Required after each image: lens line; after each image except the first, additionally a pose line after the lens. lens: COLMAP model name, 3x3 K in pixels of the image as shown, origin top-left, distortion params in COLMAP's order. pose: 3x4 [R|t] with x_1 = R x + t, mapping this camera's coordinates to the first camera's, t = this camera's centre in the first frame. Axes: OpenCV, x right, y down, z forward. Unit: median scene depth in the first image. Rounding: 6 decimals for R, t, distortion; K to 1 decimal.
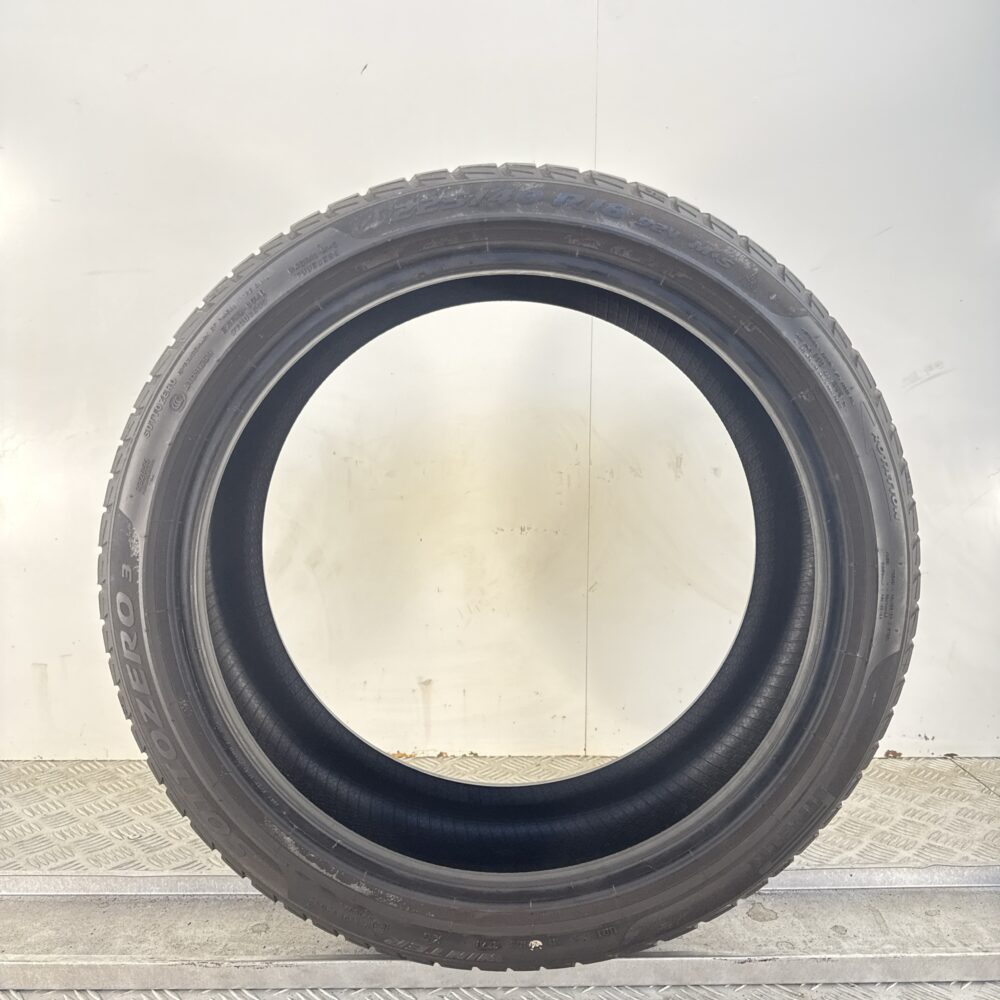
lens RADIAL K [[947.8, 0, 500.0], [0, 947.8, 500.0], [0, 0, 1]] dist [0.019724, -0.027241]
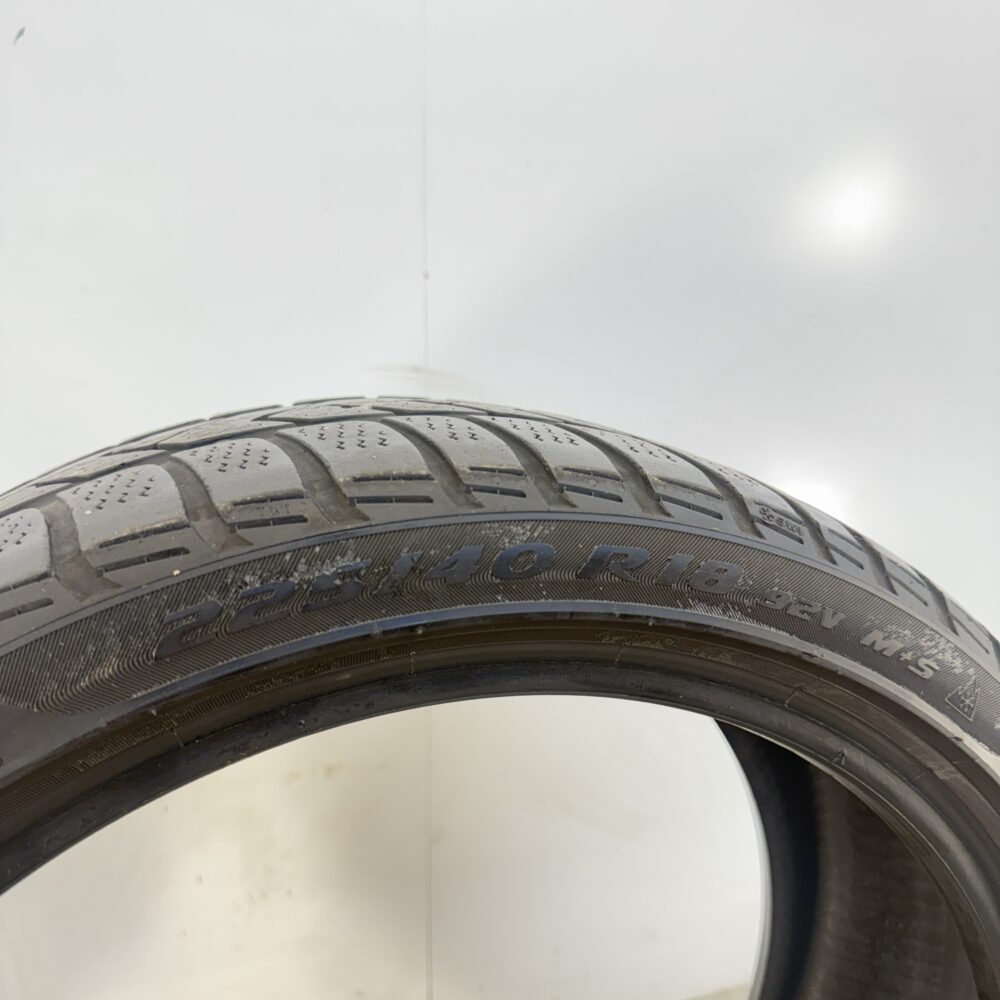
lens RADIAL K [[947.8, 0, 500.0], [0, 947.8, 500.0], [0, 0, 1]] dist [0.019724, -0.027241]
pose [[0.952422, -0.051849, 0.300339, -0.095693], [0.033650, 0.997288, 0.065458, -0.369646], [-0.302918, -0.052238, 0.951584, 0.624424]]
